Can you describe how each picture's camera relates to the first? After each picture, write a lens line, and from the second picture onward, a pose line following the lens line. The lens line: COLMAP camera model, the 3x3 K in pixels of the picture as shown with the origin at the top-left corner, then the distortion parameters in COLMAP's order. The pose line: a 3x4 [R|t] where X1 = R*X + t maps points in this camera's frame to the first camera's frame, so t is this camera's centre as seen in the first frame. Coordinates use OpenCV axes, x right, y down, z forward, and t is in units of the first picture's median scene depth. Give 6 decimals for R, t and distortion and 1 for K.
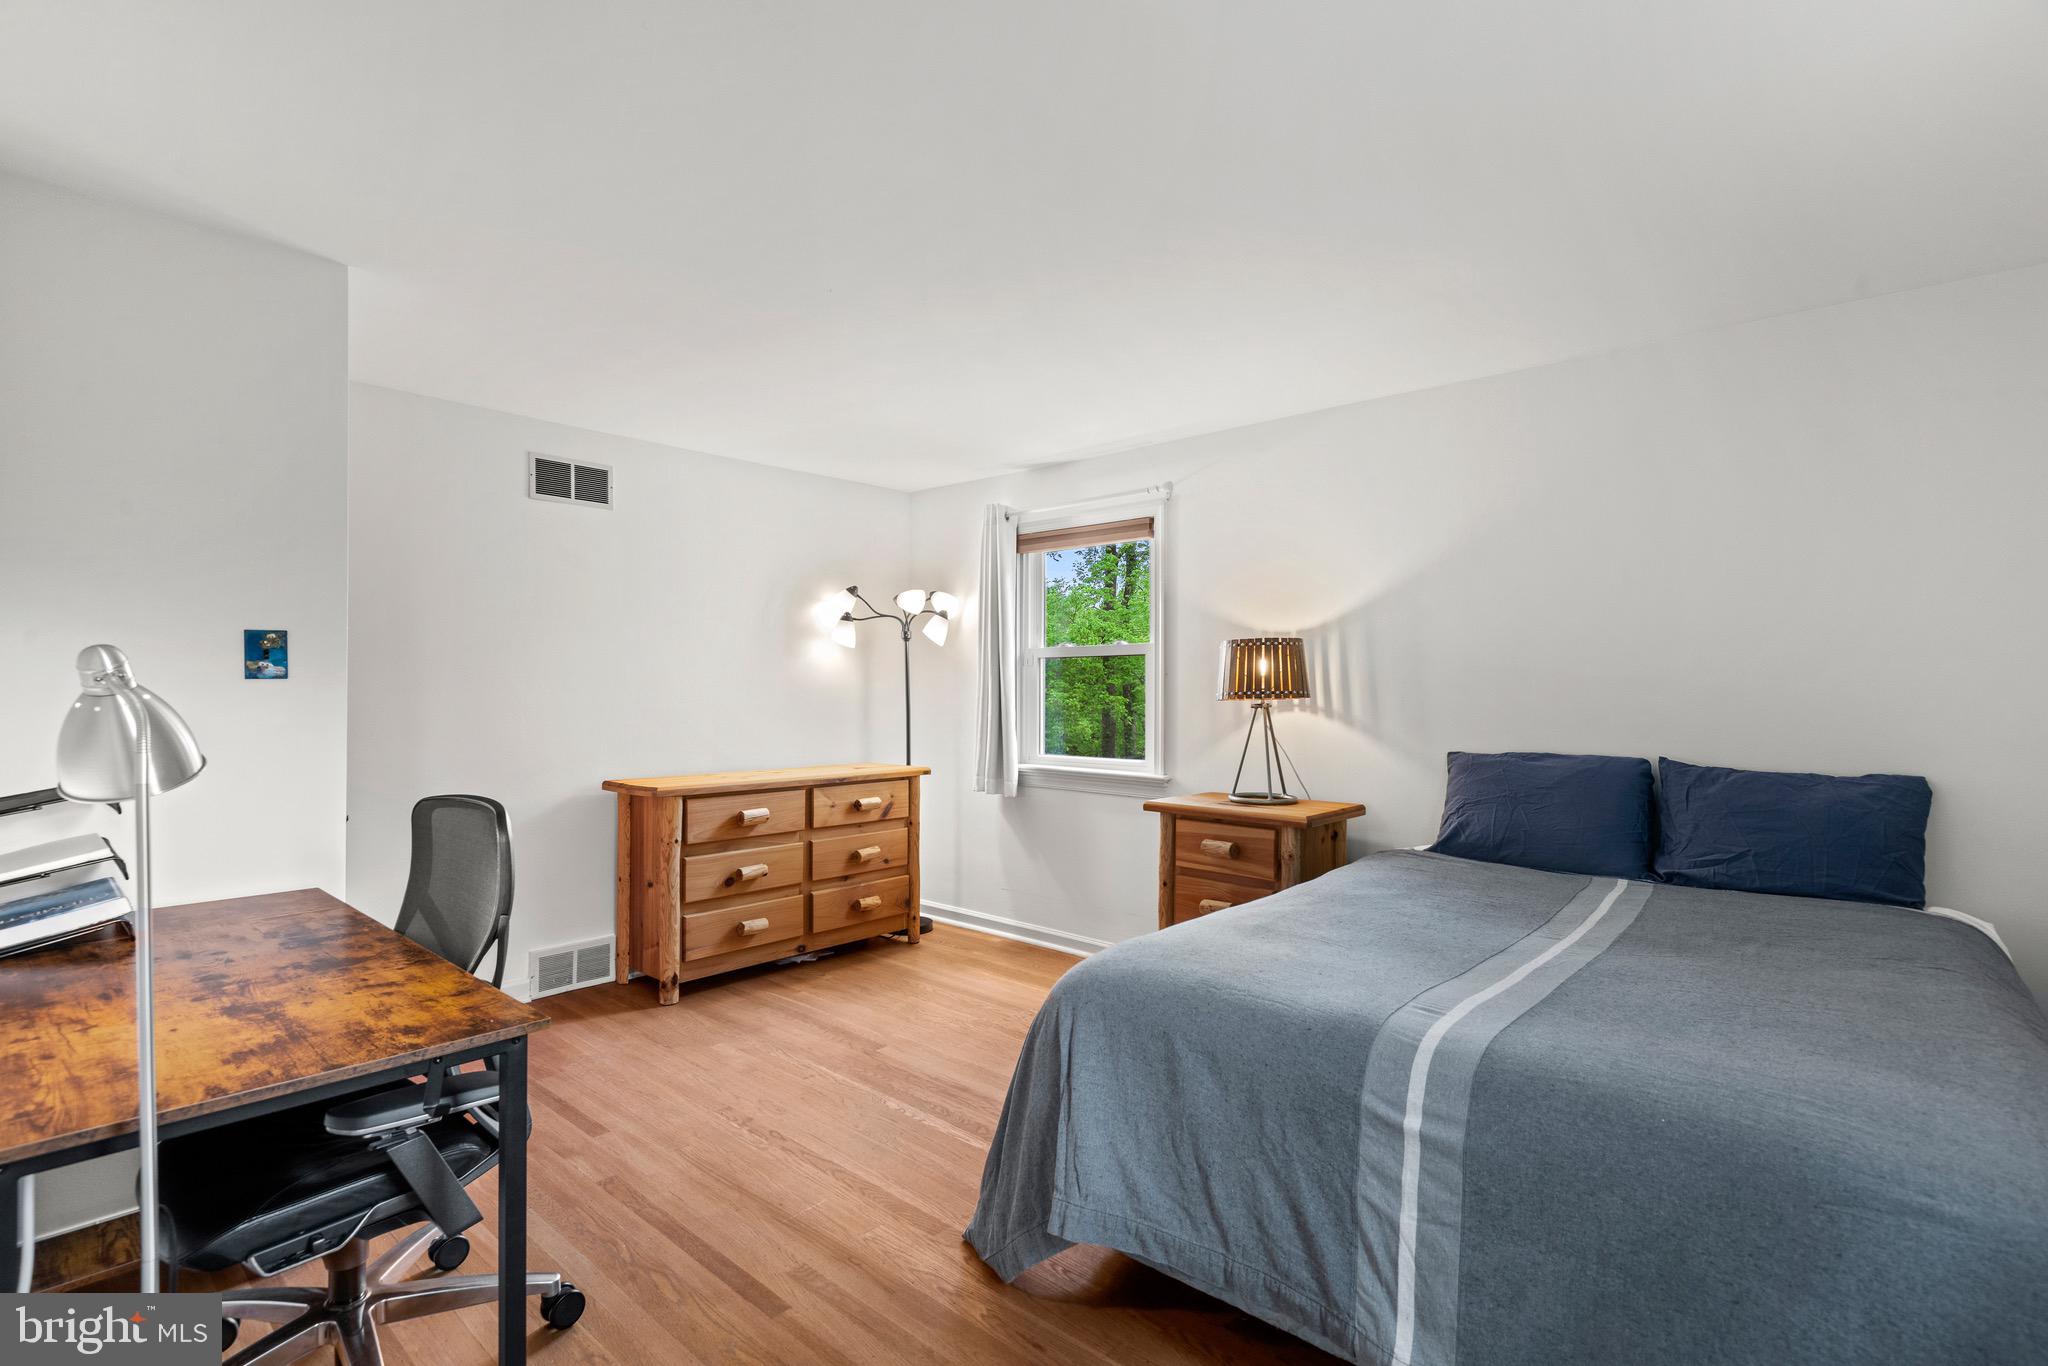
lens RADIAL K [[971.5, 0, 1017.1], [0, 971.5, 690.9], [0, 0, 1]] dist [0.026327, -0.000081]
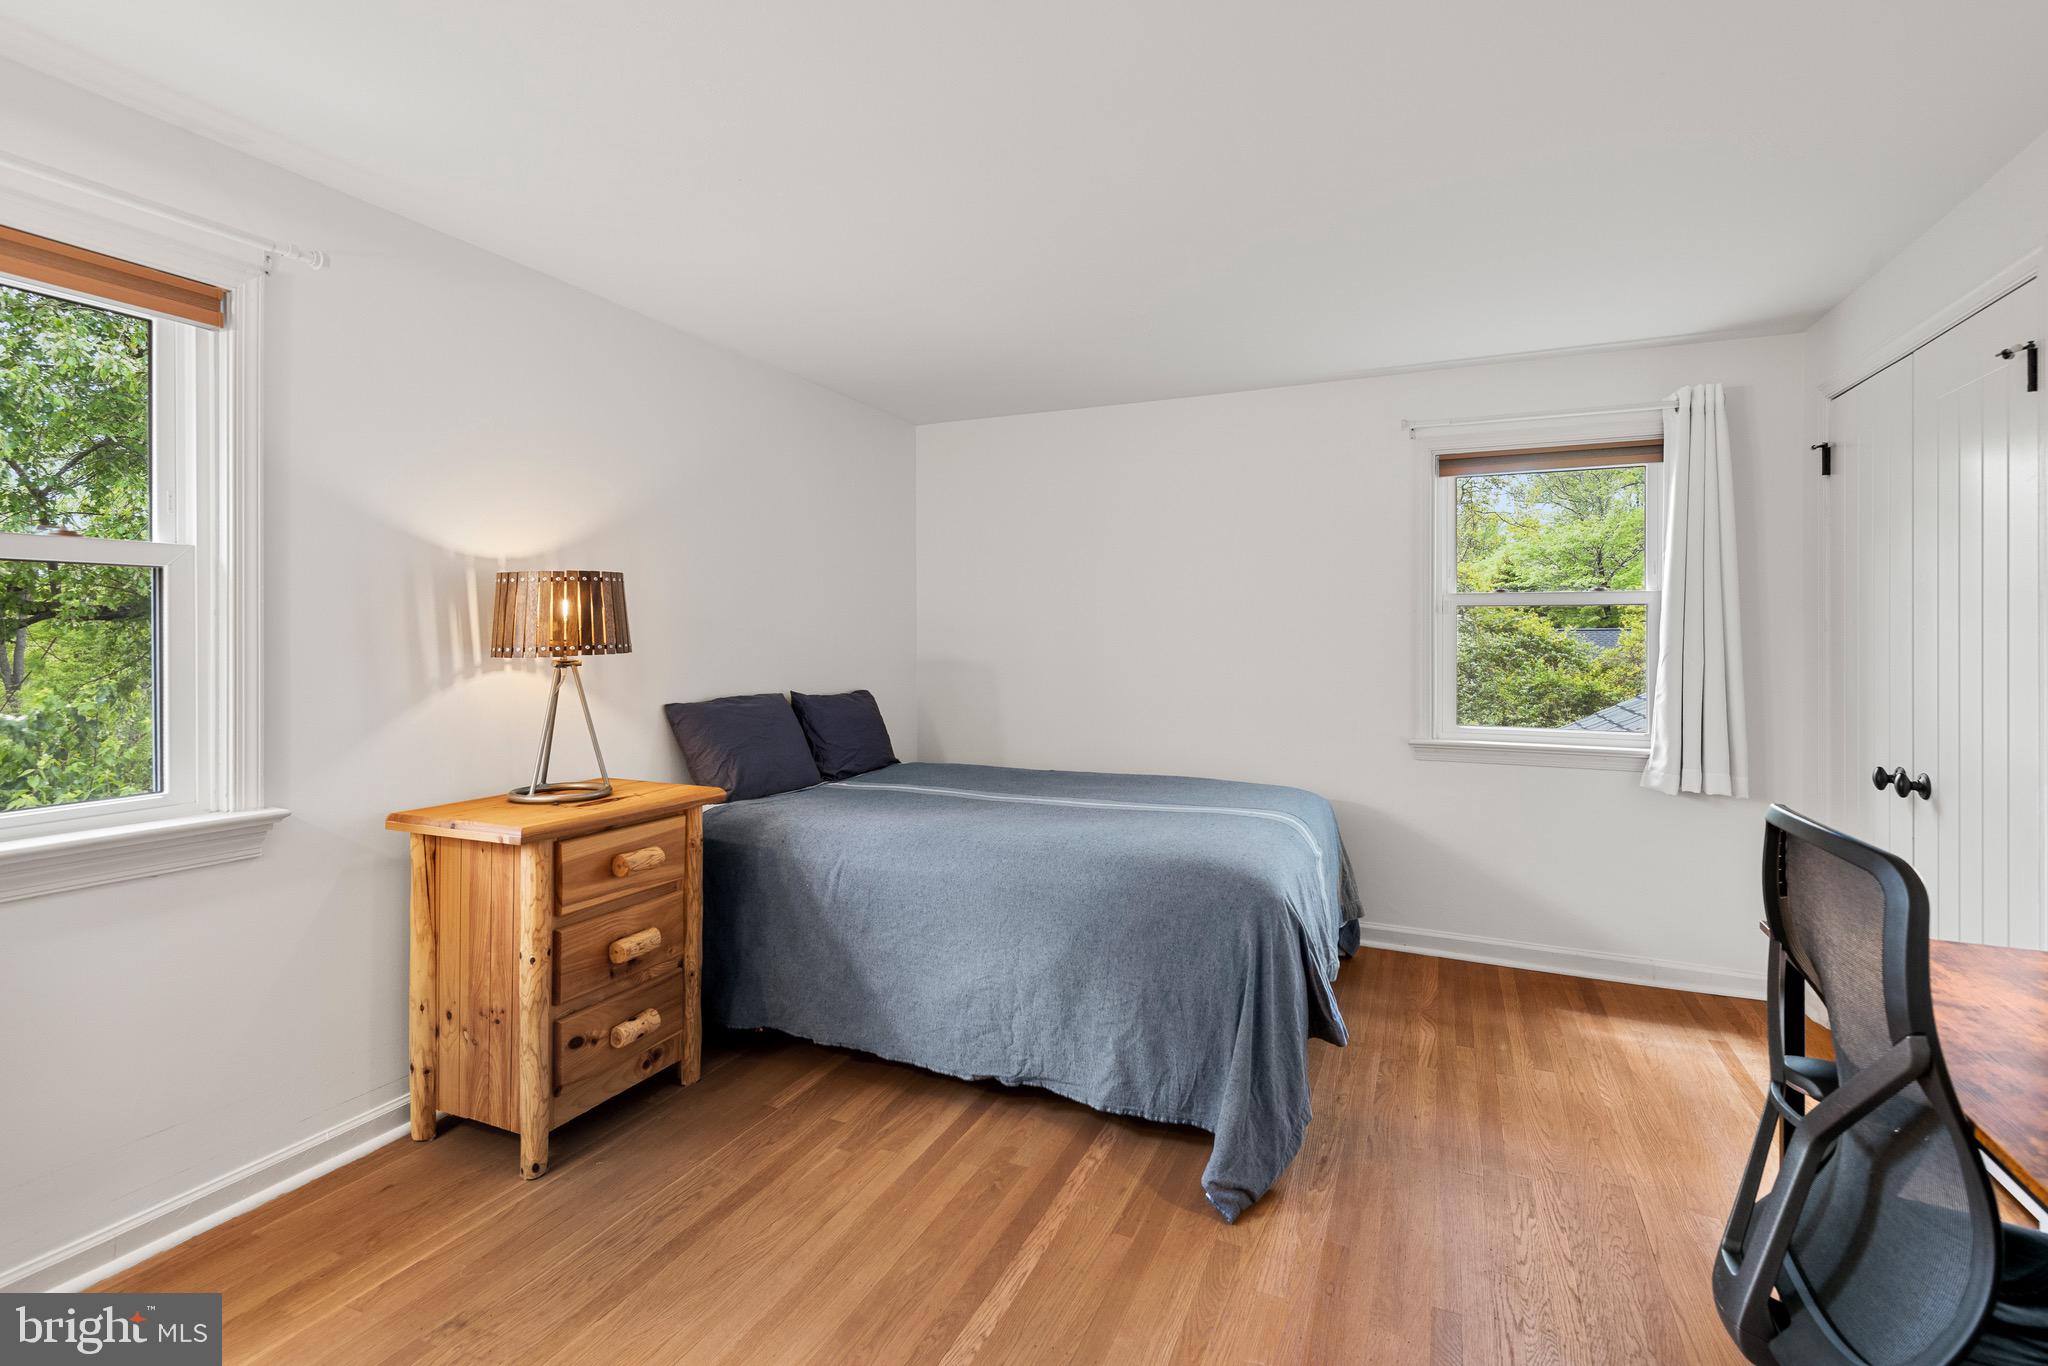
lens RADIAL K [[941.2, 0, 1024.0], [0, 941.2, 683.0], [0, 0, 1]] dist [0.025856, -0.011567]
pose [[-0.295442, -0.042922, 0.954396, -0.519387], [0.007478, 0.998856, 0.047236, -0.000731], [-0.955331, 0.021092, -0.294783, 0.895508]]
